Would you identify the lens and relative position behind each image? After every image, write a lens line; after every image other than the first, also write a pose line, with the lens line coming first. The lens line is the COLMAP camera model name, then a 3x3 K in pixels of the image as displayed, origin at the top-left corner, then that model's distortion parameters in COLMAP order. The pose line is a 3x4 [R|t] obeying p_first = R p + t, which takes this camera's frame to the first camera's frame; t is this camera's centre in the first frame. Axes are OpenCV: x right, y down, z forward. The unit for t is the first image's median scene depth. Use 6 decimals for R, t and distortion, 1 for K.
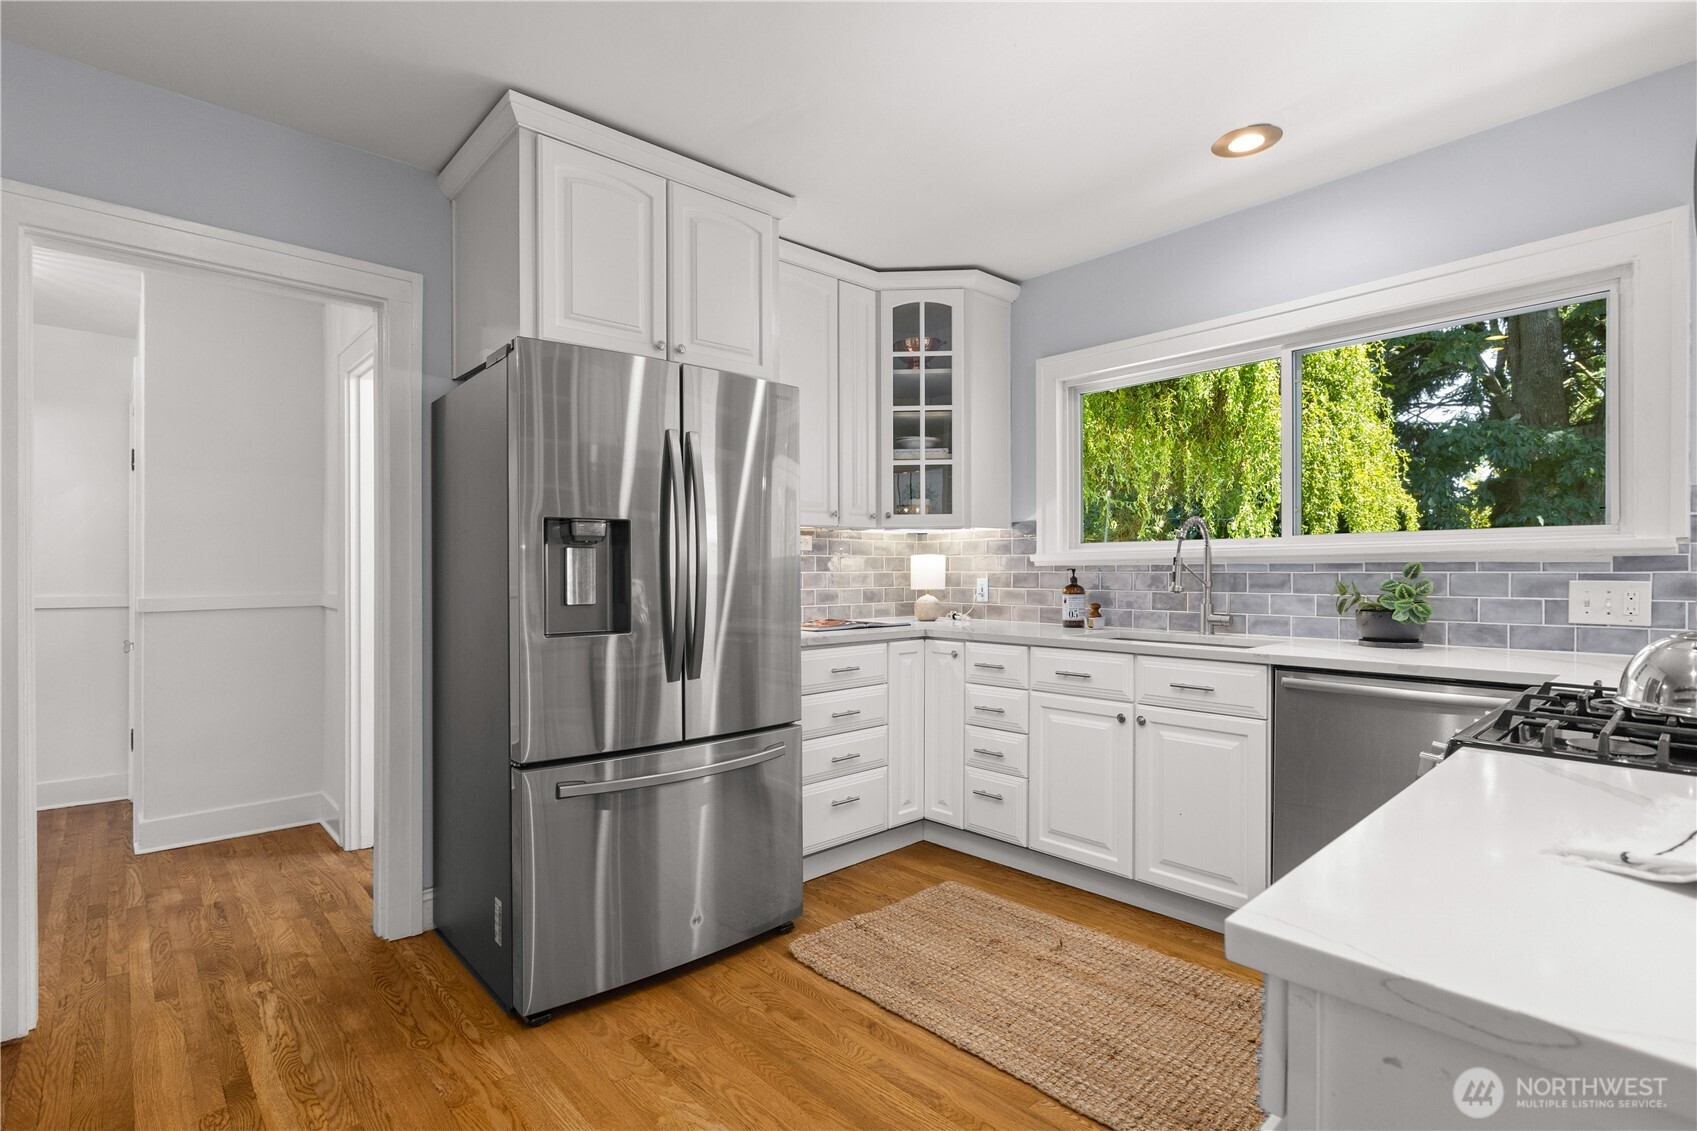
lens RADIAL K [[809.1, 0, 842.8], [0, 809.1, 571.8], [0, 0, 1]] dist [-0.017534, 0.000531]
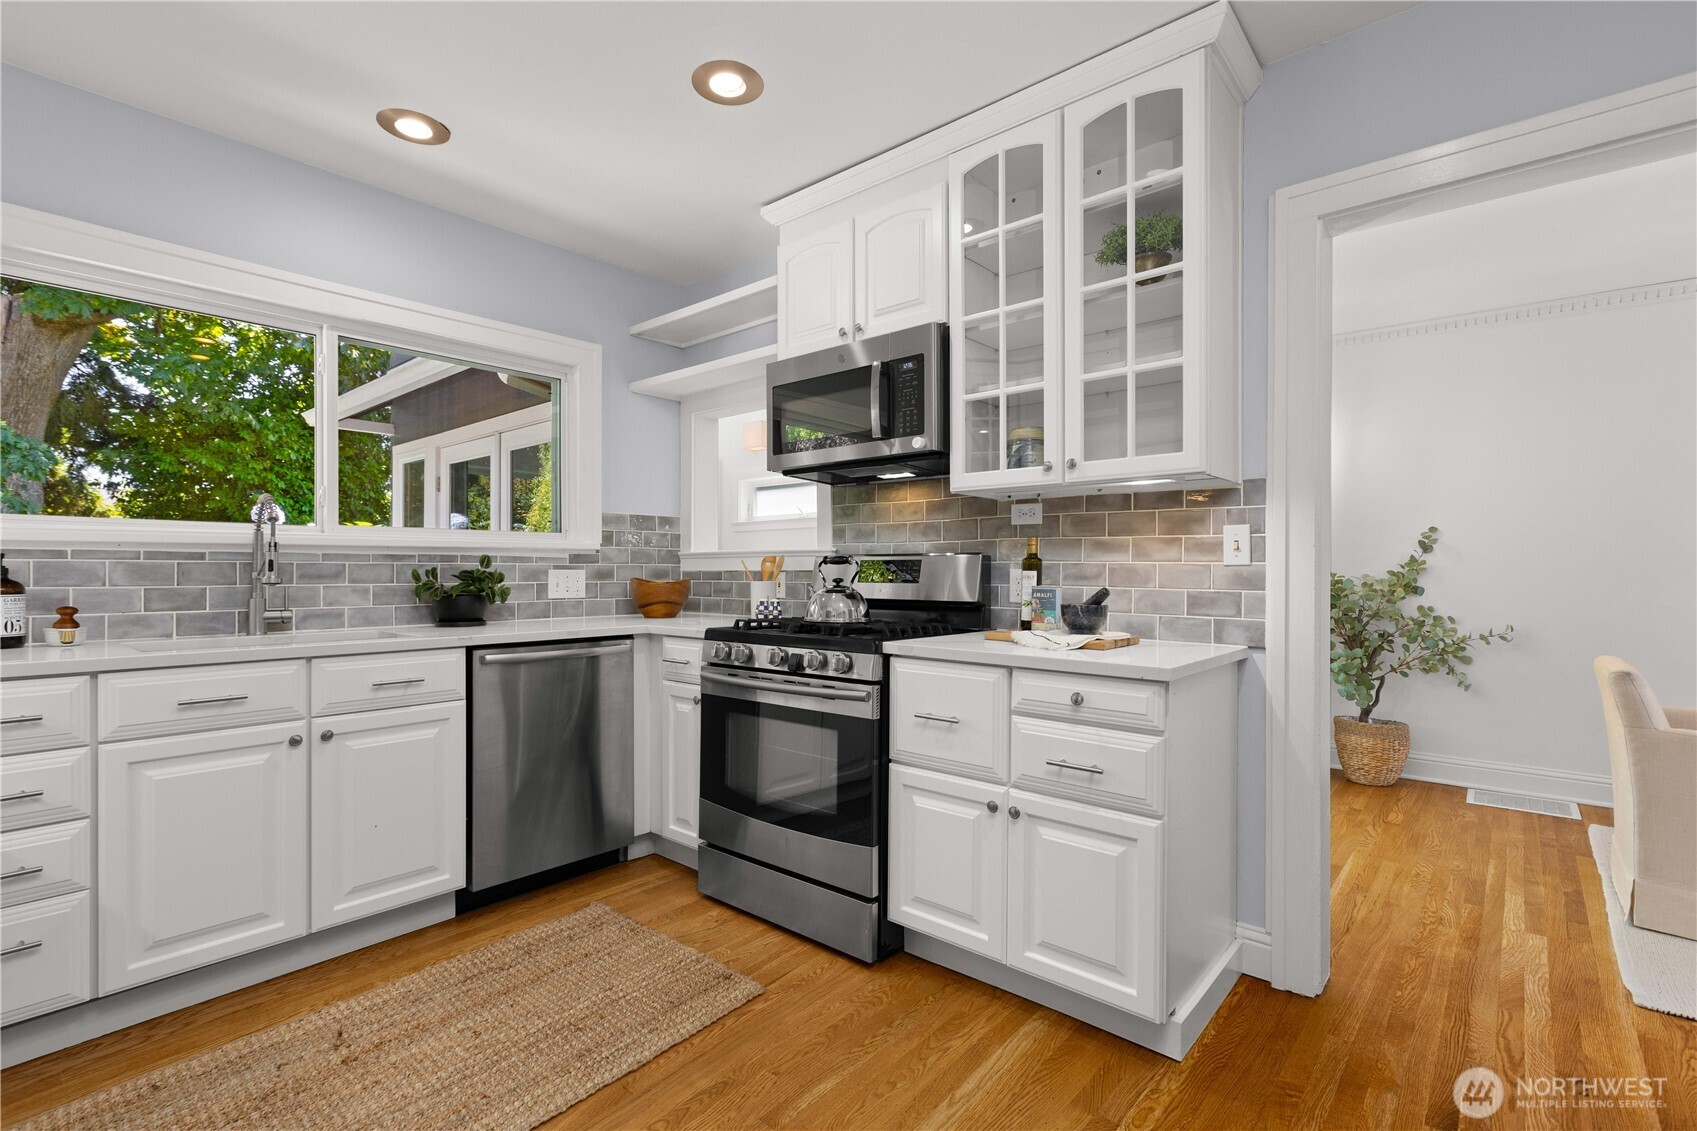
lens RADIAL K [[769.3, 0, 847.2], [0, 769.3, 569.0], [0, 0, 1]] dist [0.002724, -0.000379]
pose [[-0.123177, 0.006306, 0.992365, -0.471992], [0.002888, 0.999978, -0.005996, 0.016733], [-0.992381, 0.002127, -0.123192, 0.537604]]
